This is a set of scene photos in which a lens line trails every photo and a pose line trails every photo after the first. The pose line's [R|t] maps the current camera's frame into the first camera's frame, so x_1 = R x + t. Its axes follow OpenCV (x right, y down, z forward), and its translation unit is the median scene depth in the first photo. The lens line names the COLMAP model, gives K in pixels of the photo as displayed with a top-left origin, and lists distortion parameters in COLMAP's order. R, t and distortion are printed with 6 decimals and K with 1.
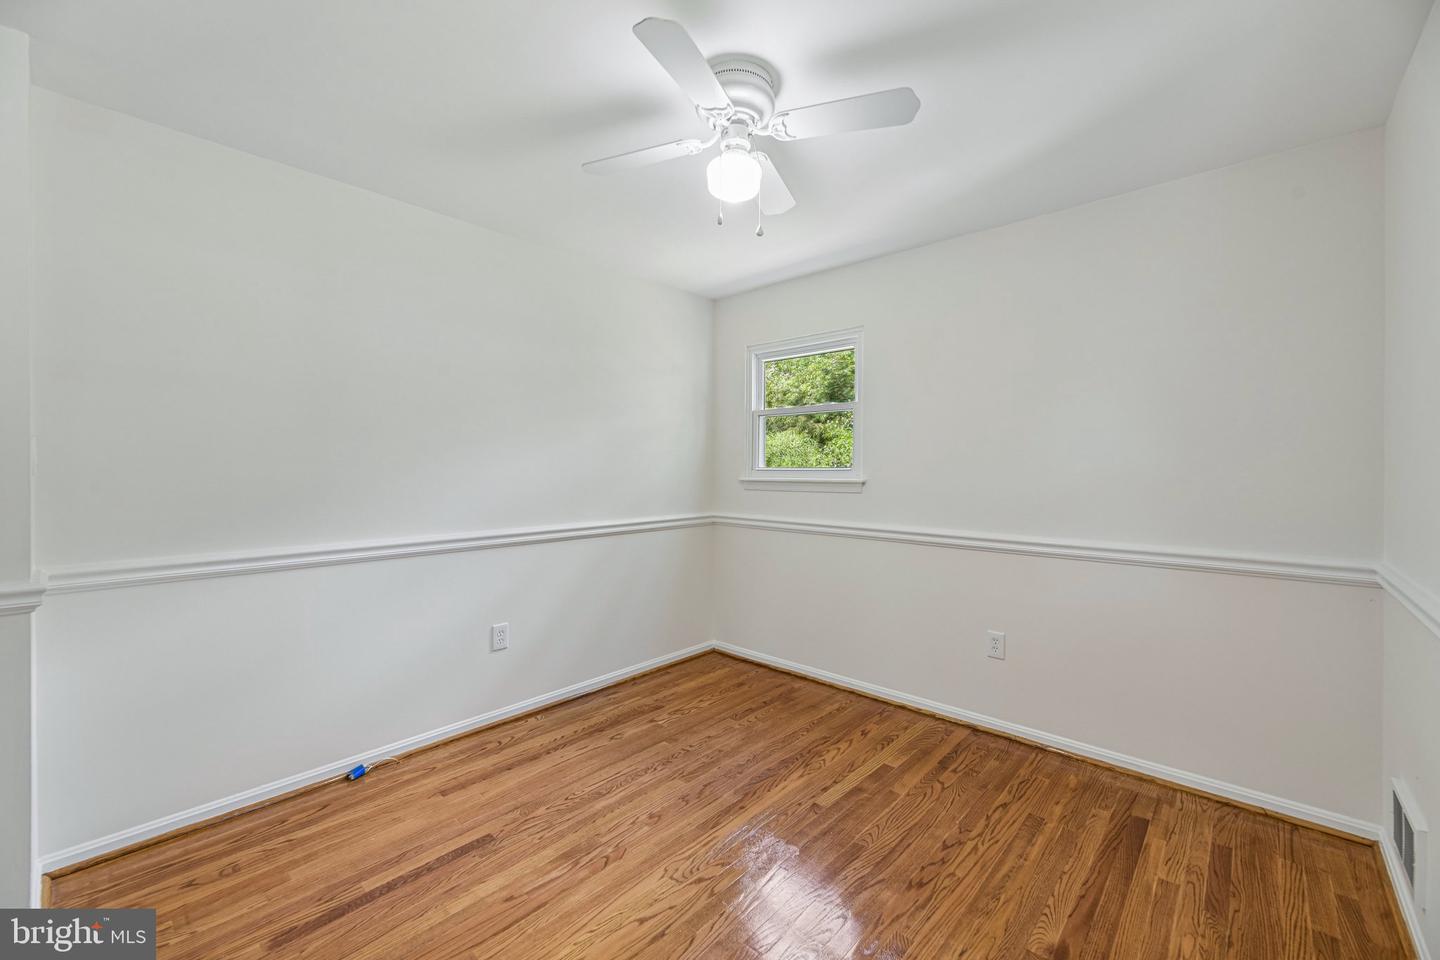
lens RADIAL K [[585.7, 0, 713.7], [0, 585.7, 486.4], [0, 0, 1]] dist [-0.002773, -0.001314]
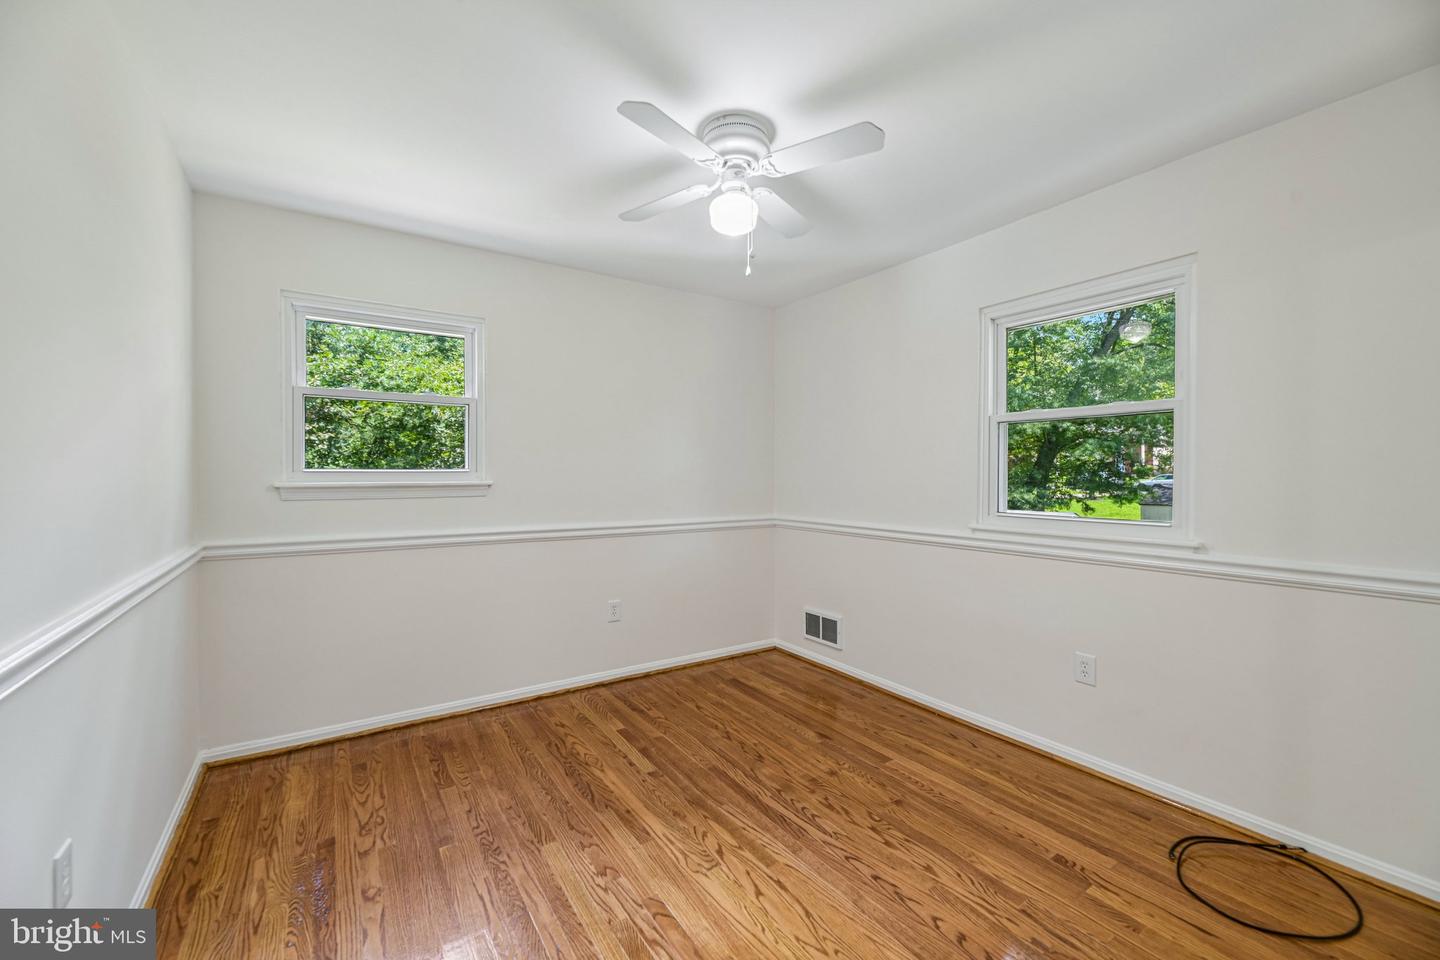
lens RADIAL K [[585.7, 0, 730.7], [0, 585.7, 492.1], [0, 0, 1]] dist [-0.002773, -0.001314]
pose [[0.222611, -0.032960, 0.974350, -0.733582], [0.032305, 0.999129, 0.026417, -0.009375], [-0.974372, 0.025596, 0.223482, 0.509409]]
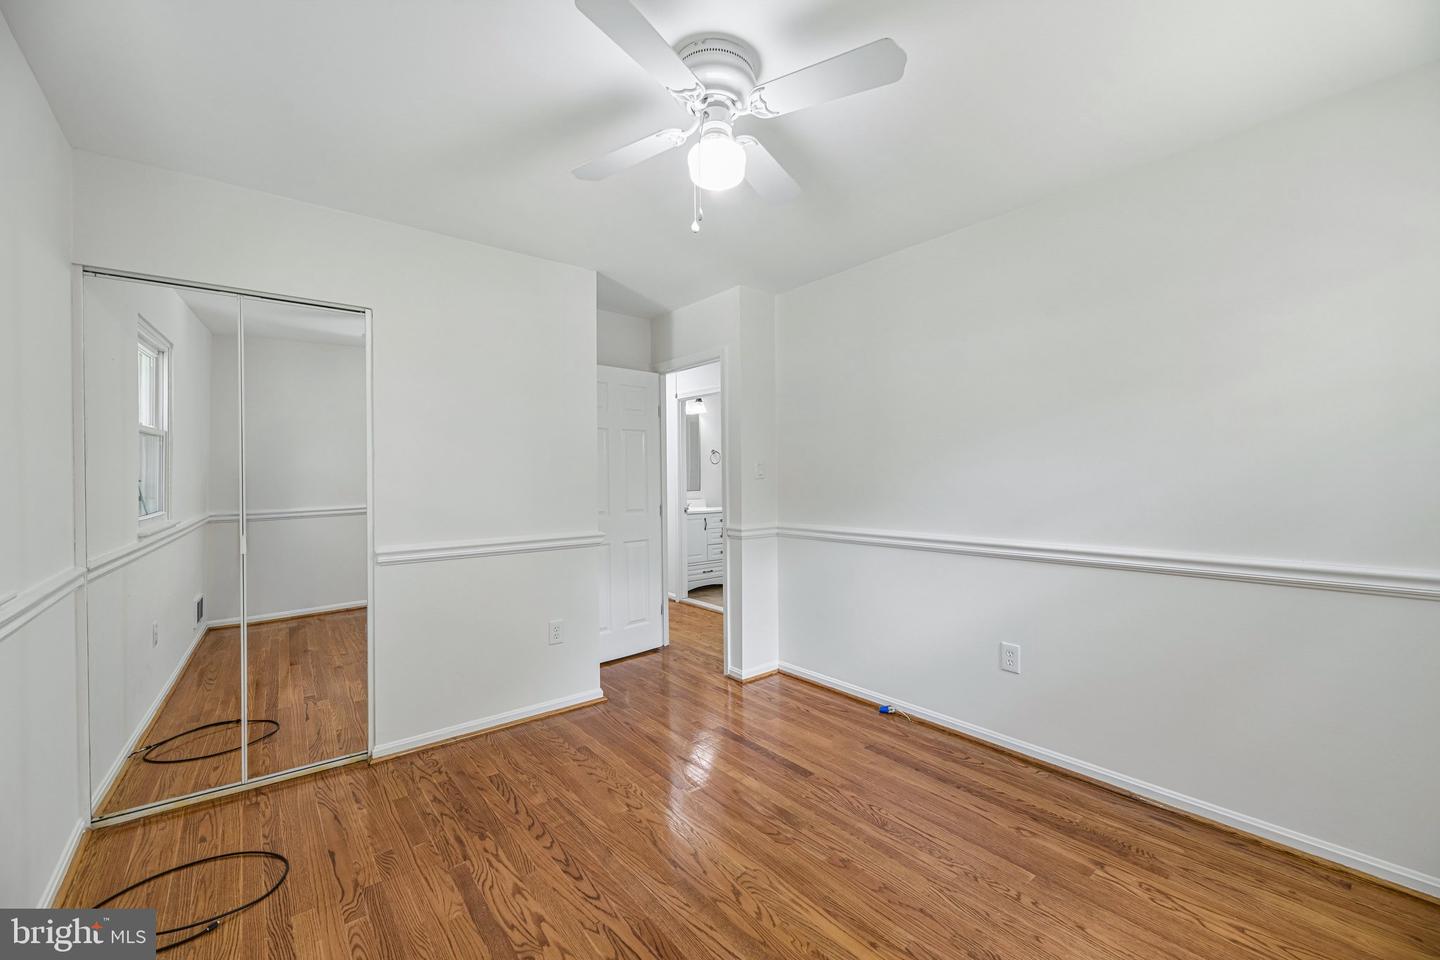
lens RADIAL K [[585.7, 0, 734.3], [0, 585.7, 473.9], [0, 0, 1]] dist [-0.002773, -0.001314]
pose [[-0.127378, 0.001165, -0.991854, 0.664990], [-0.025411, 0.999667, 0.004438, -0.021318], [0.991529, 0.025769, -0.127306, 0.775737]]
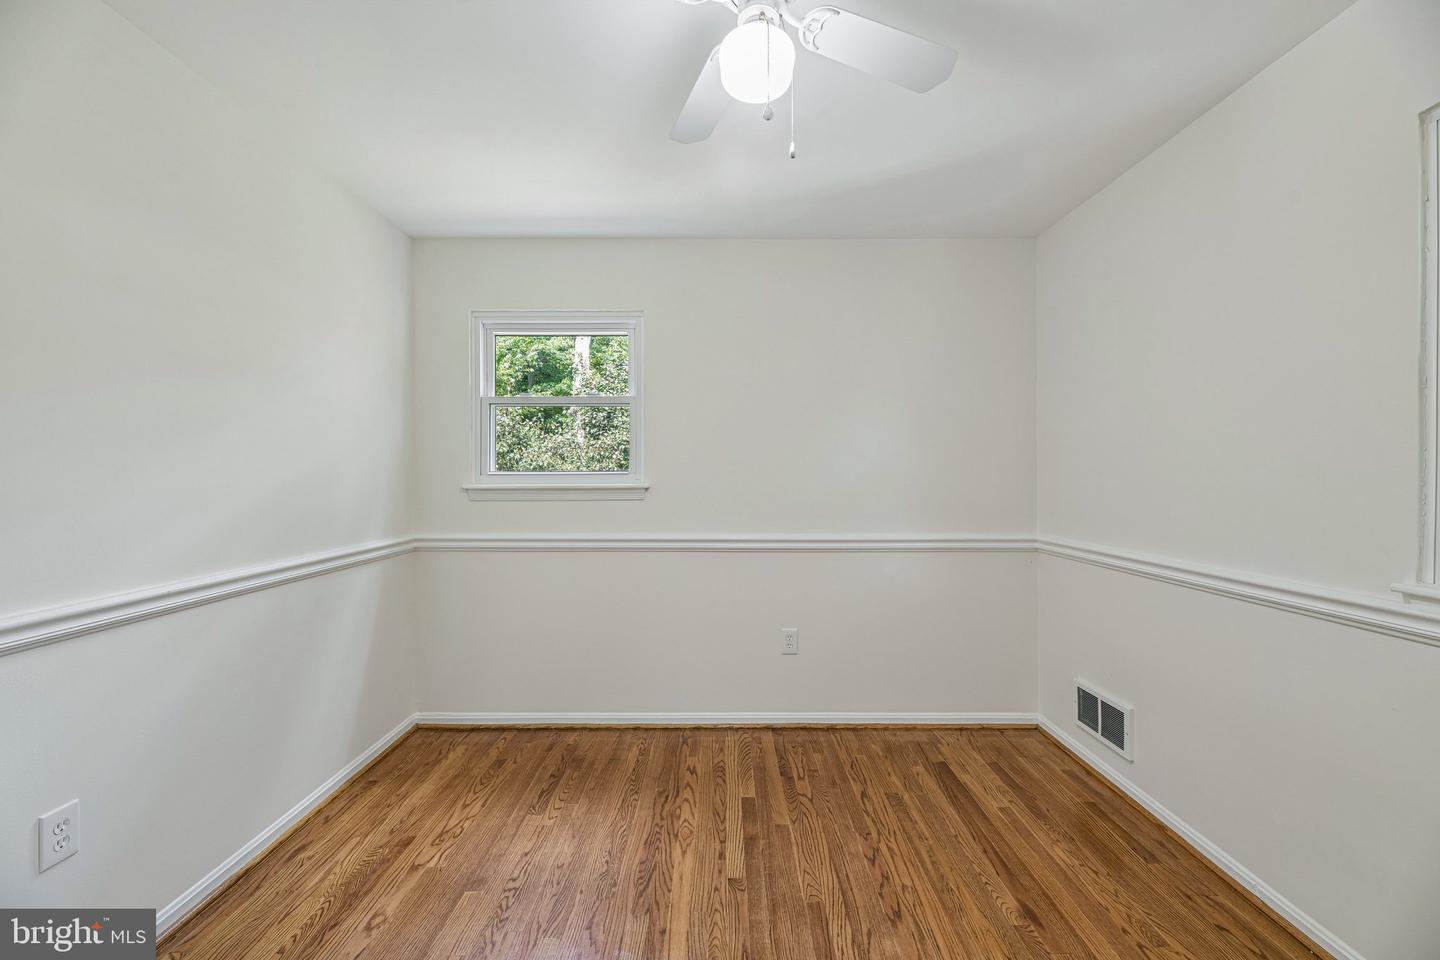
lens RADIAL K [[585.7, 0, 723.8], [0, 585.7, 483.7], [0, 0, 1]] dist [-0.002773, -0.001314]
pose [[0.731355, -0.014313, 0.681846, -0.329960], [0.026202, 0.999631, -0.007121, -0.003517], [-0.681493, 0.023074, 0.731461, 0.342184]]
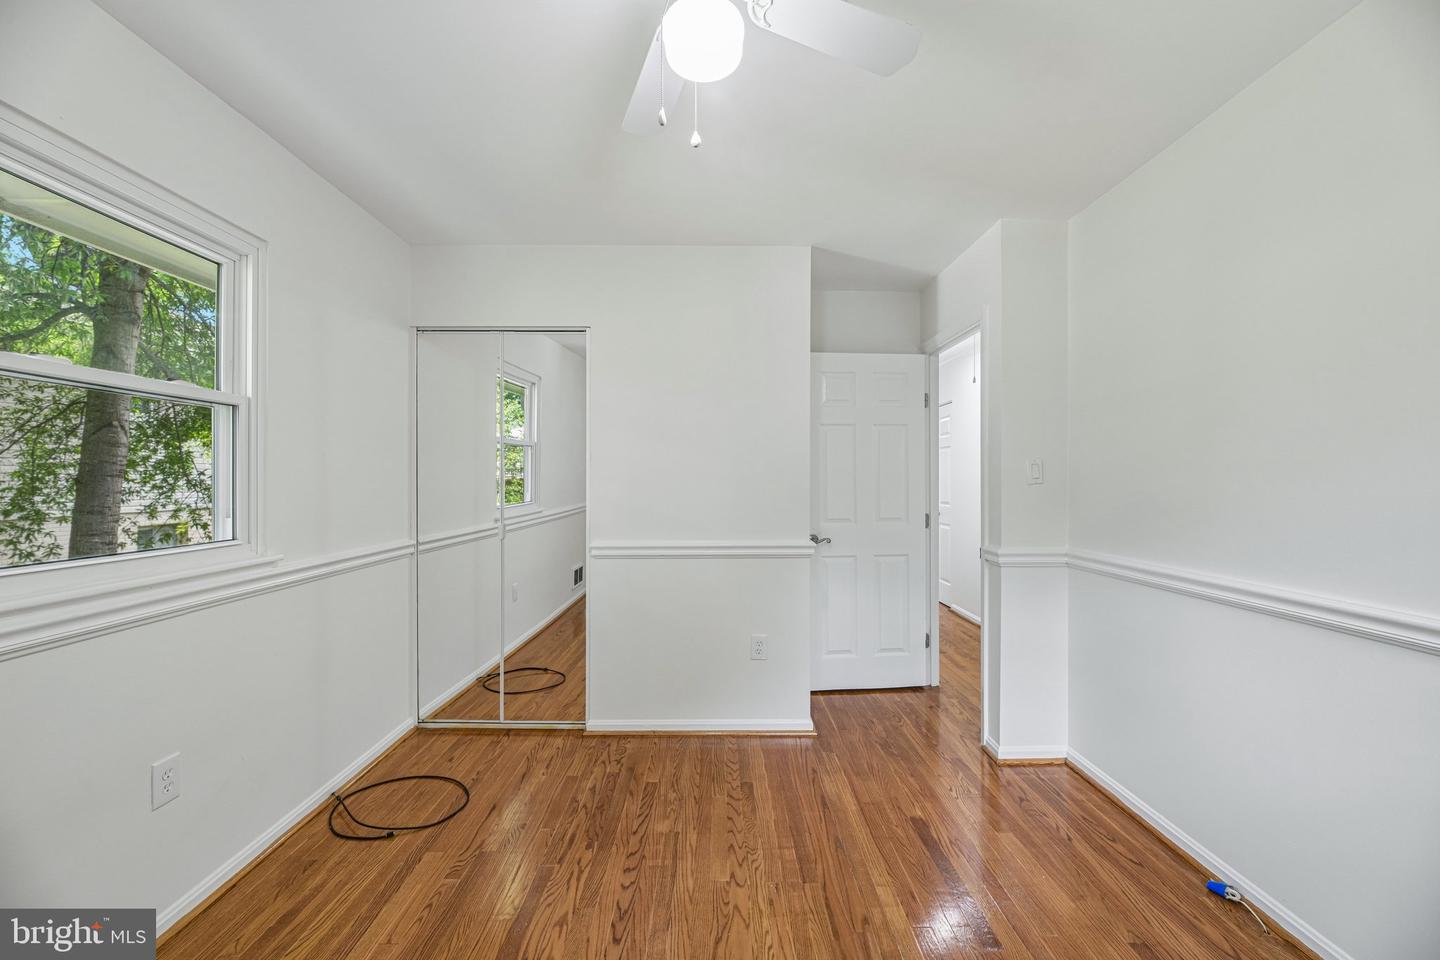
lens RADIAL K [[585.7, 0, 722.1], [0, 585.7, 476.7], [0, 0, 1]] dist [-0.002773, -0.001314]
pose [[-0.723851, 0.000379, -0.689957, 0.328162], [-0.022530, 0.999454, 0.024186, -0.029676], [0.689589, 0.033052, -0.723446, 1.019258]]
